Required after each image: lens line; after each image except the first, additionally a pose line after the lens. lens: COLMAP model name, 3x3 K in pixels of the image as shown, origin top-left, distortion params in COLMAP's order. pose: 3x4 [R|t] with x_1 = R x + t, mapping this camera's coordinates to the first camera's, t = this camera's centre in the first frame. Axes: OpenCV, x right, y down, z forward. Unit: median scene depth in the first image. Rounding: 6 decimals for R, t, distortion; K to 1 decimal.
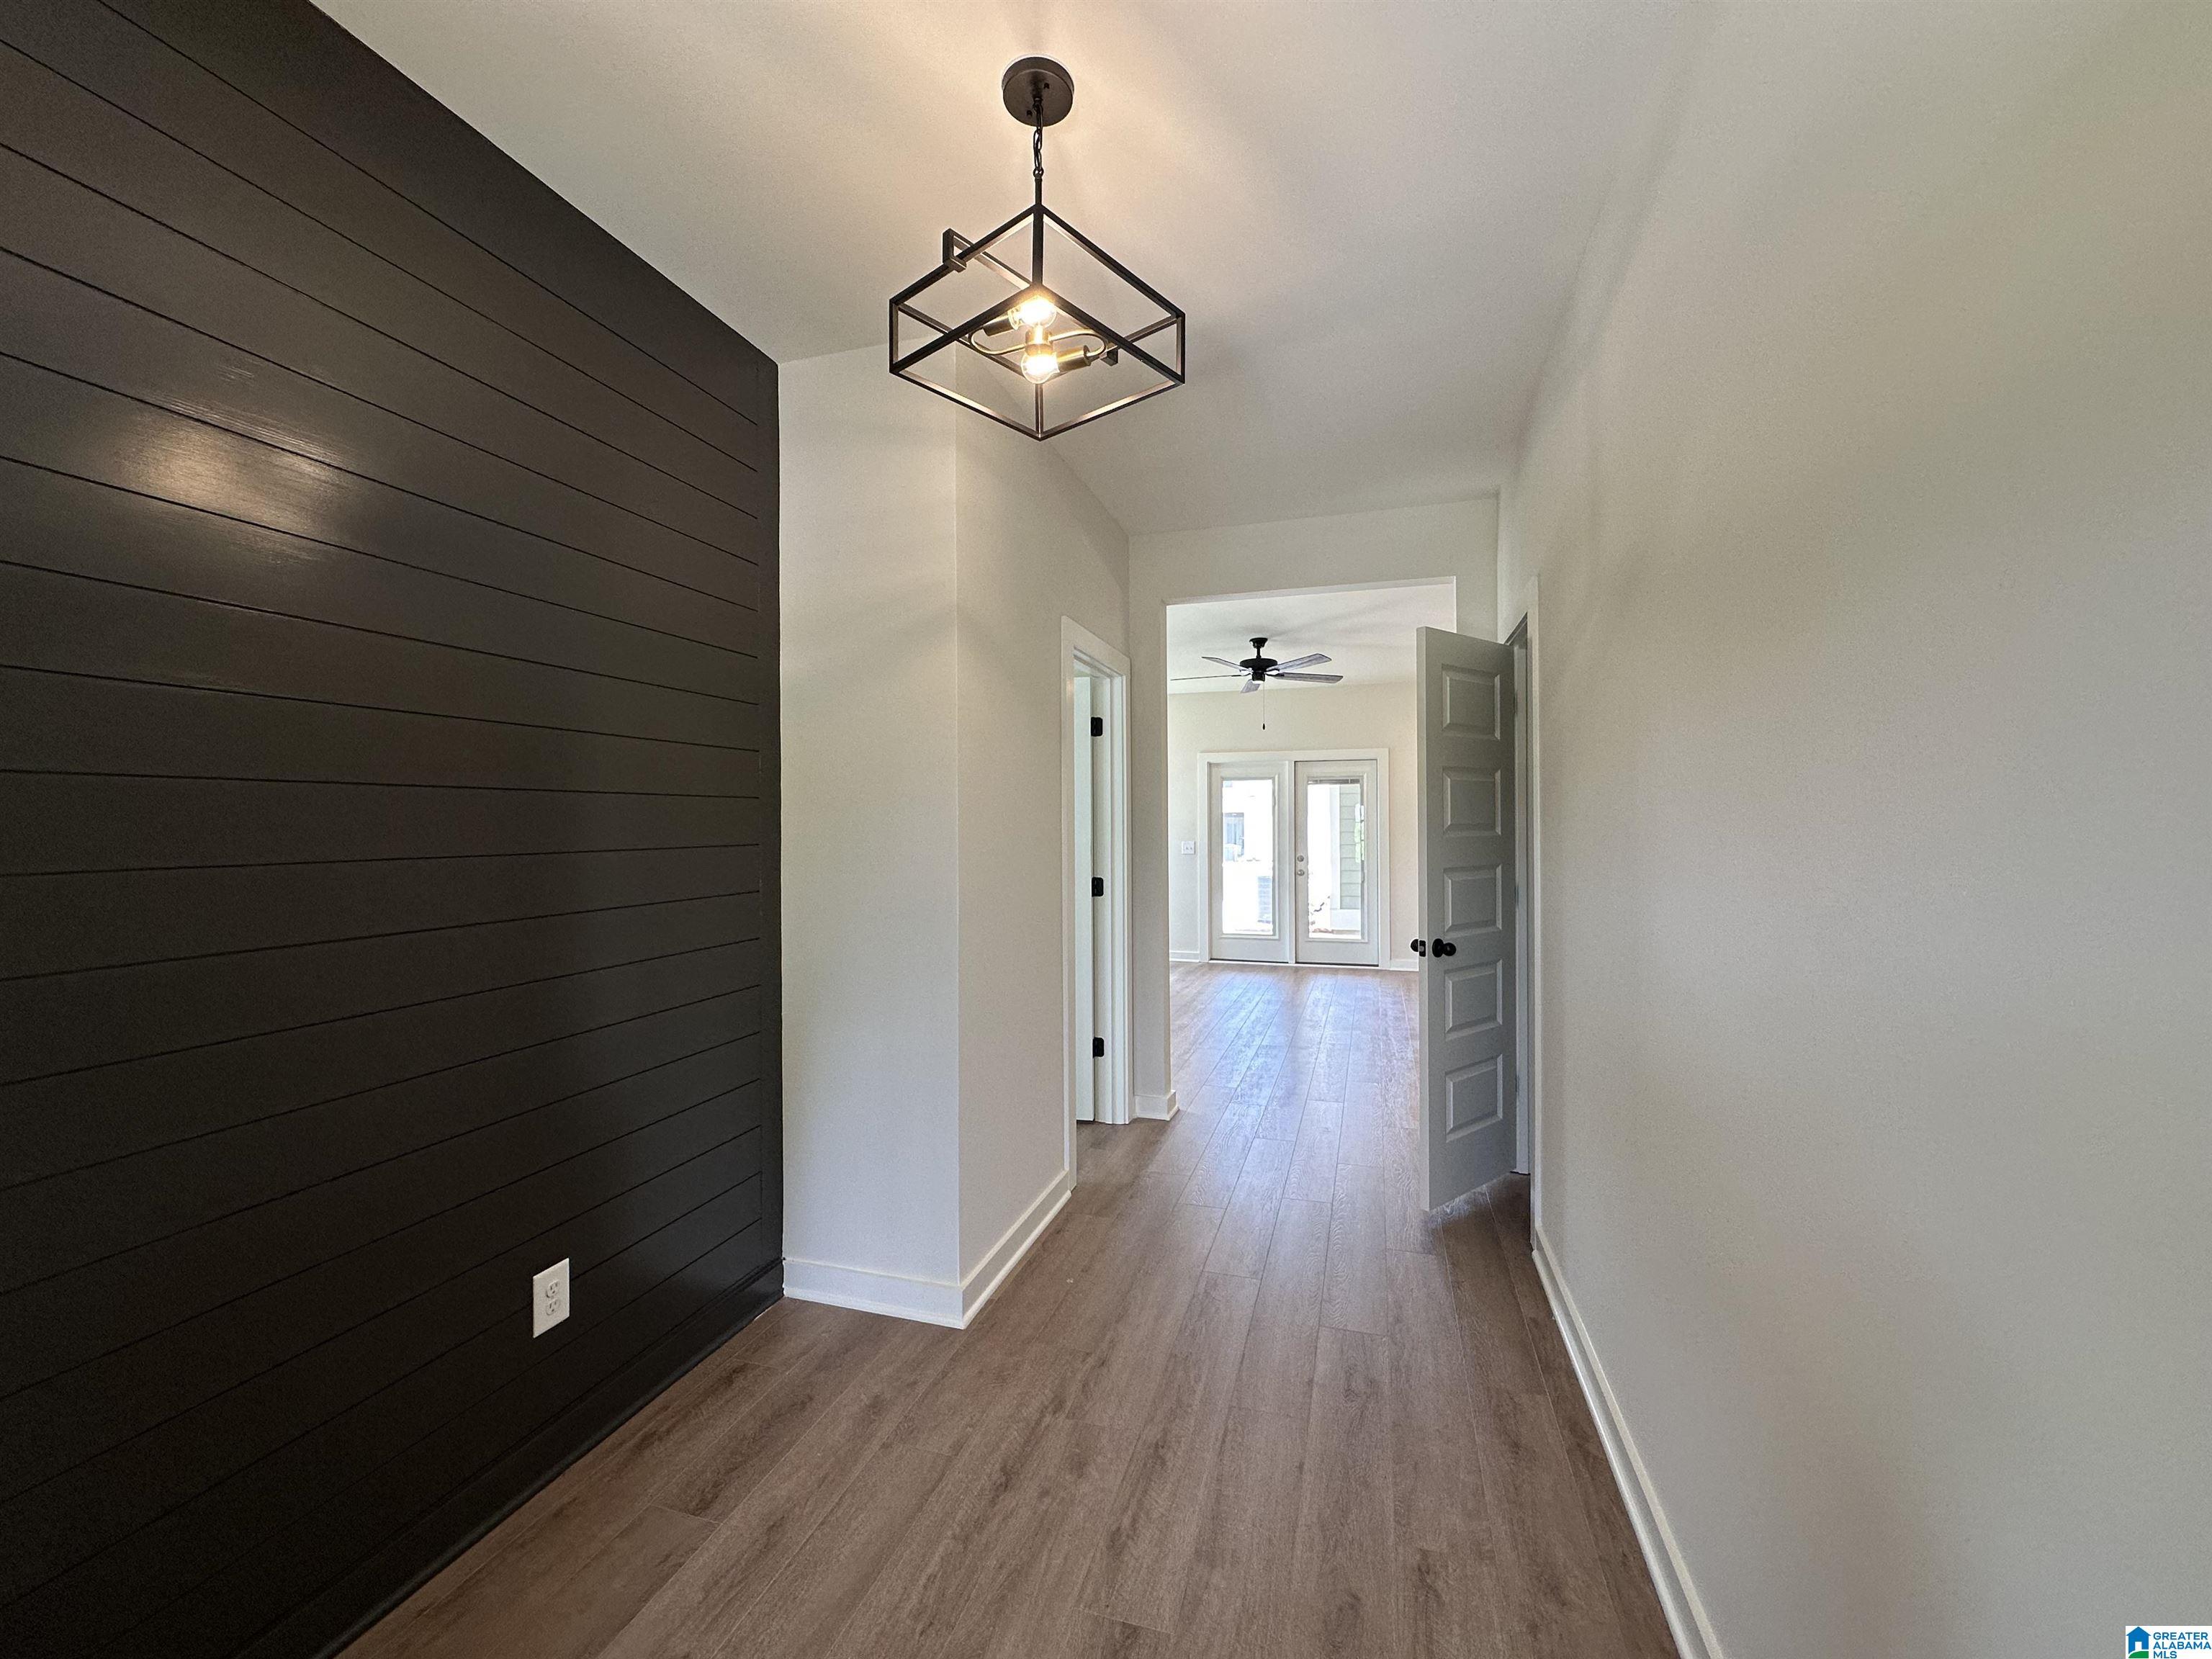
lens RADIAL K [[884.6, 0, 1106.0], [0, 884.6, 829.5], [0, 0, 1]] dist [-0.000580, 0.000052]
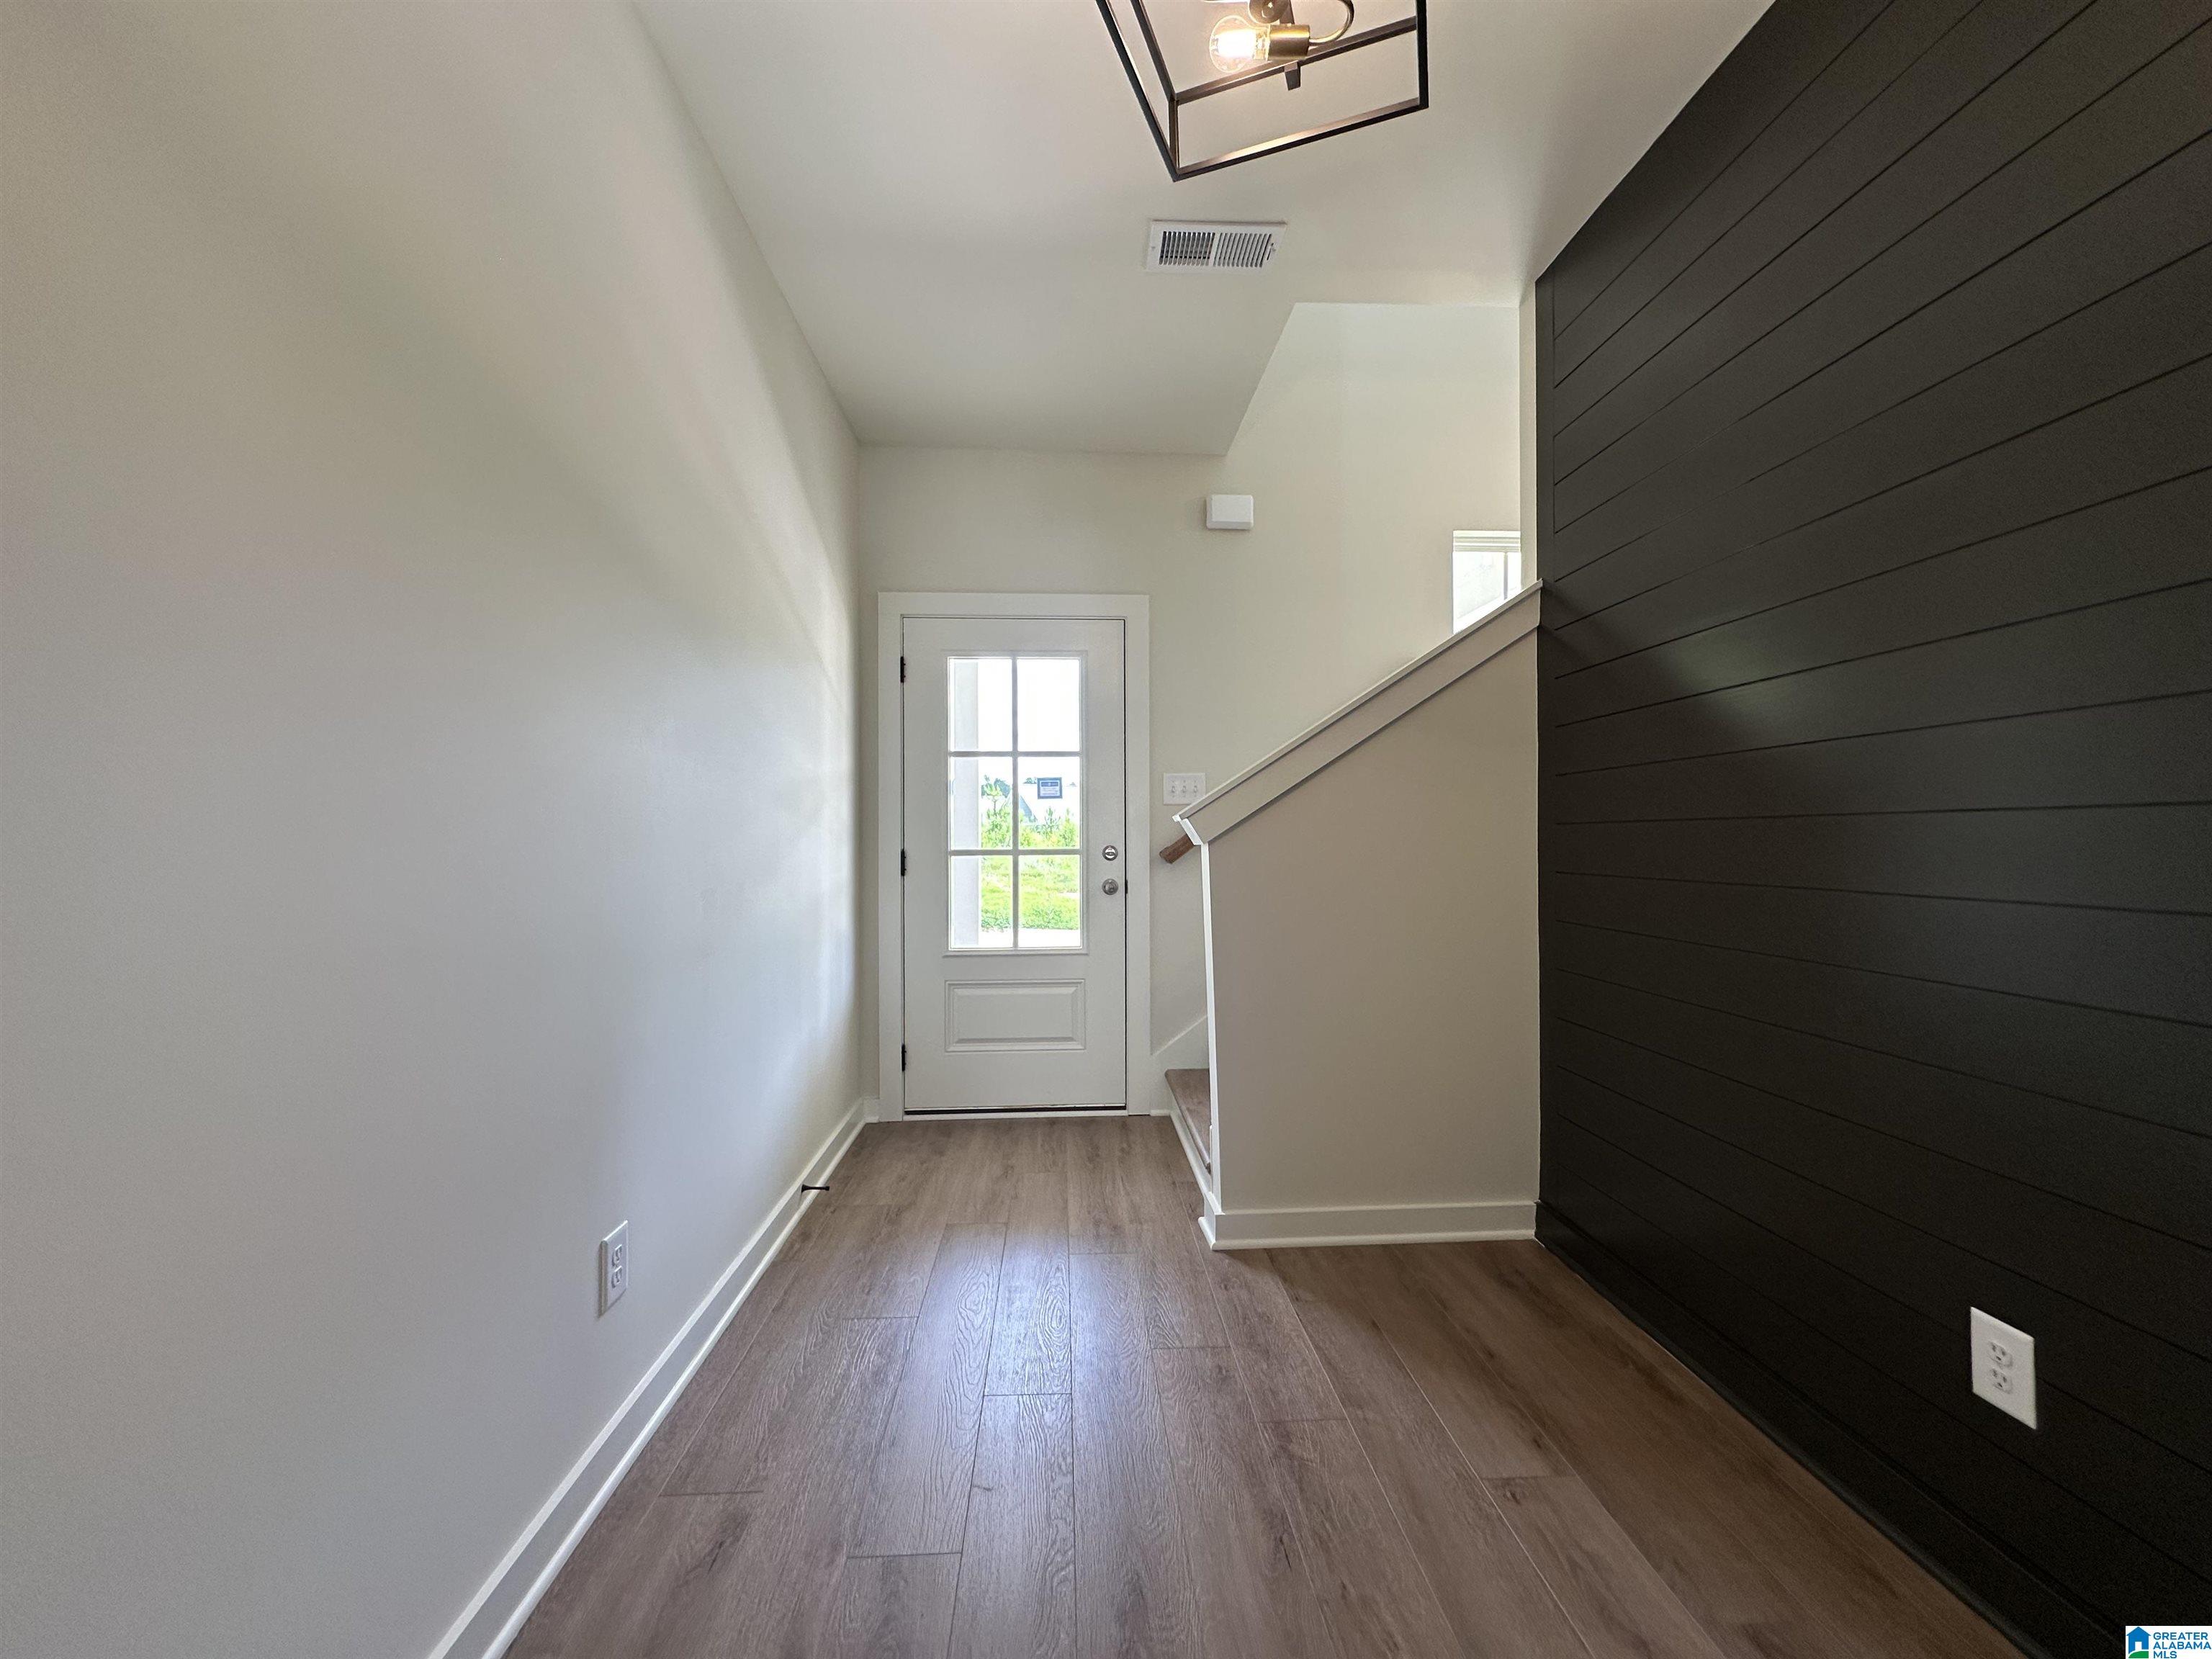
lens RADIAL K [[884.6, 0, 1106.0], [0, 884.6, 829.5], [0, 0, 1]] dist [-0.000580, 0.000052]
pose [[-0.938645, 0.008096, -0.344790, 0.193366], [0.009576, 0.999951, -0.002591, 0.082397], [0.344752, -0.005734, -0.938676, 1.056413]]
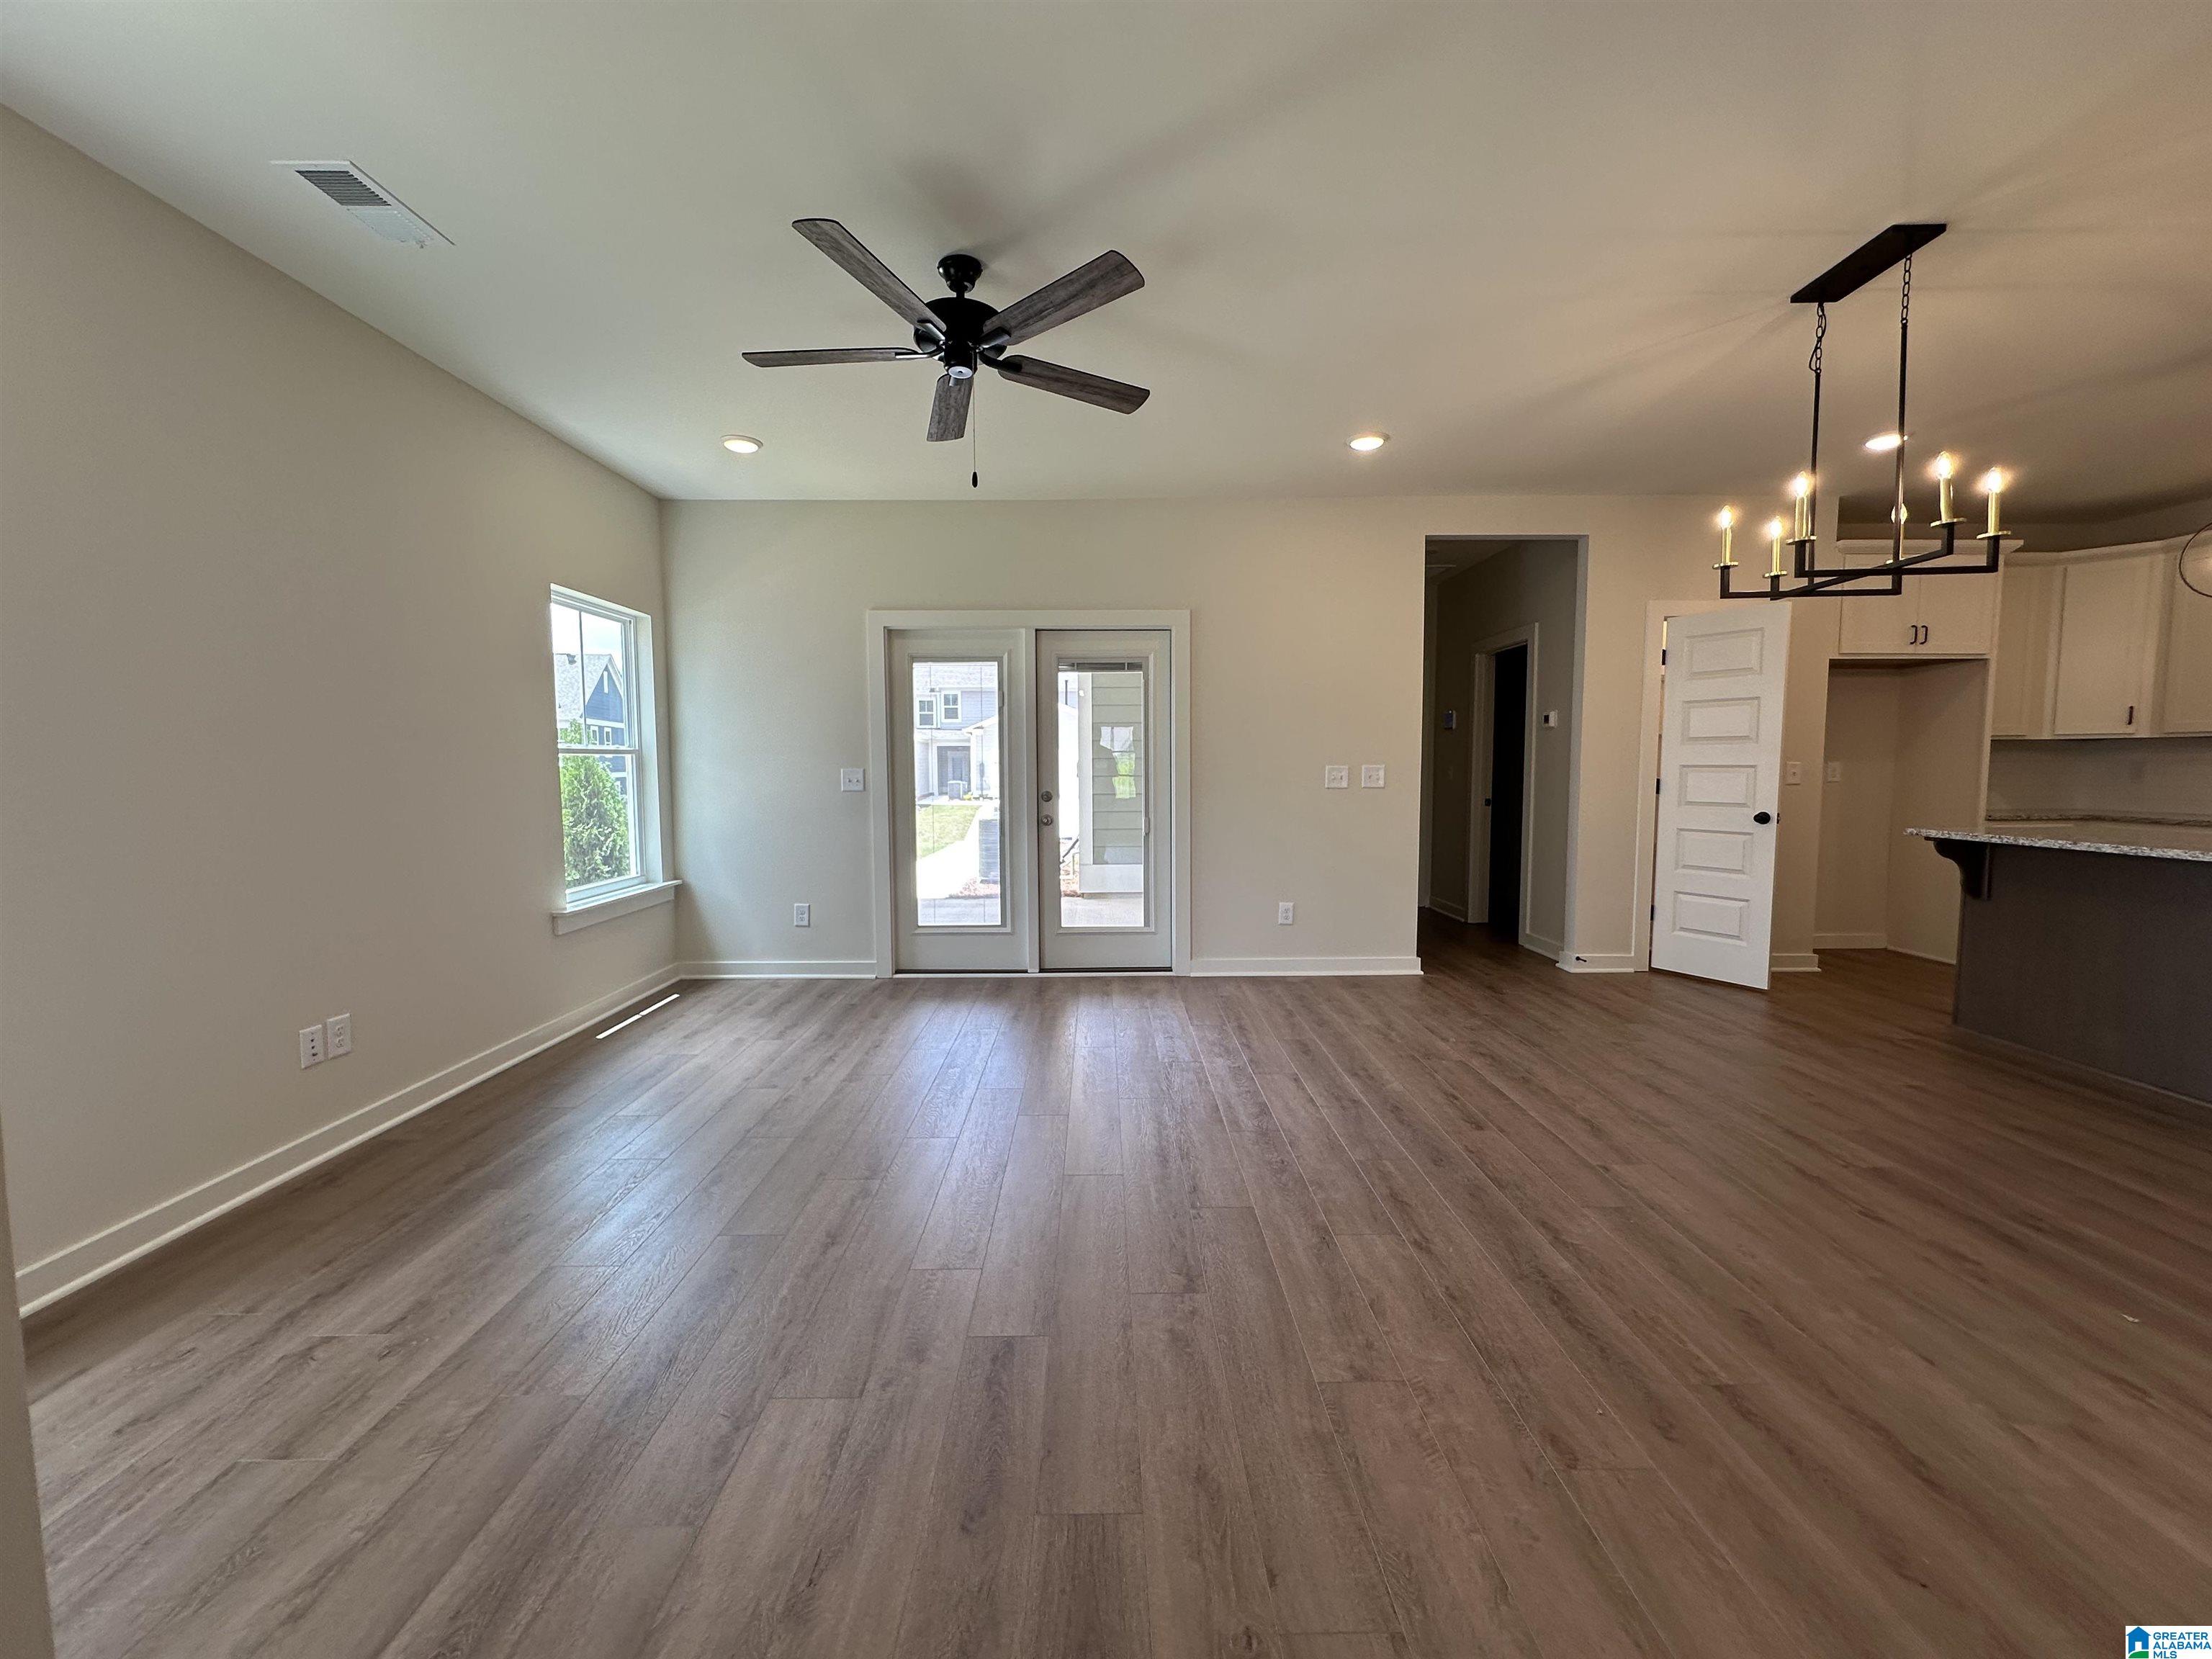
lens RADIAL K [[884.6, 0, 1106.0], [0, 884.6, 829.5], [0, 0, 1]] dist [-0.000580, 0.000052]
pose [[0.953837, -0.022301, 0.299496, 0.343812], [0.000766, 0.997417, 0.071829, 0.053364], [-0.300324, -0.068284, 0.951390, 1.817195]]
